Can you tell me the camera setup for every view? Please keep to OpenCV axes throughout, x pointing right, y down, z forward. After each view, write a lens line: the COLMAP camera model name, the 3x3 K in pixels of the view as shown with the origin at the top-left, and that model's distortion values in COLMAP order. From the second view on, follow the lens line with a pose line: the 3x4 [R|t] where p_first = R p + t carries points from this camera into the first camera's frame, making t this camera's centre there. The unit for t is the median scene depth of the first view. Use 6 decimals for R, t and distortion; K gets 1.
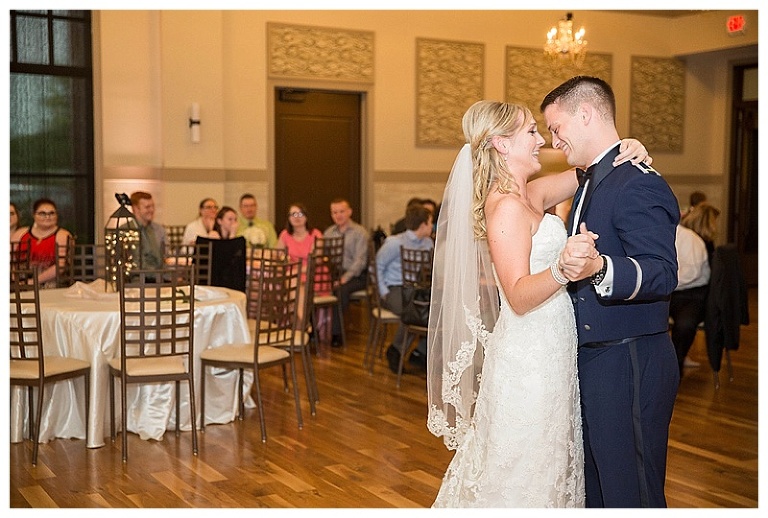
lens RADIAL K [[1011.5, 0, 372.5], [0, 1011.5, 258.5], [0, 0, 1]] dist [0.118225, 0.024943]
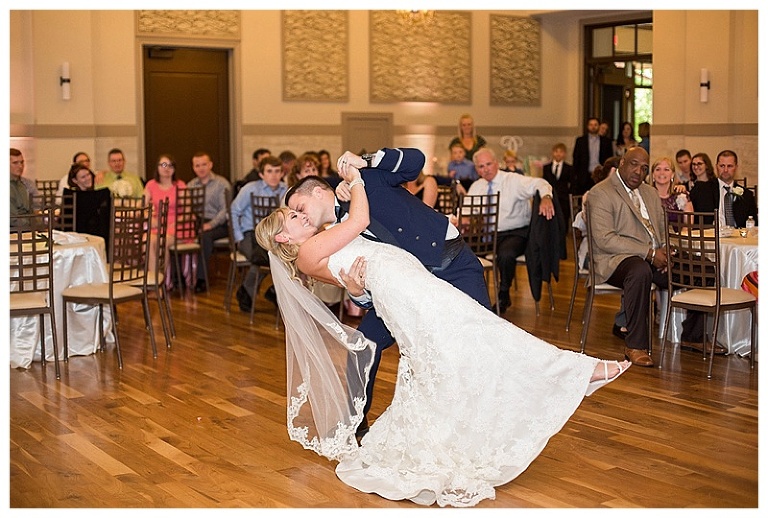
lens RADIAL K [[1094.1, 0, 384.0], [0, 1094.1, 259.0], [0, 0, 1]] dist [-0.111003, 0.067818]
pose [[0.996231, -0.019592, 0.084504, 0.060138], [0.016646, 0.999234, 0.035425, 0.016363], [-0.085133, -0.033884, 0.995793, -0.151313]]
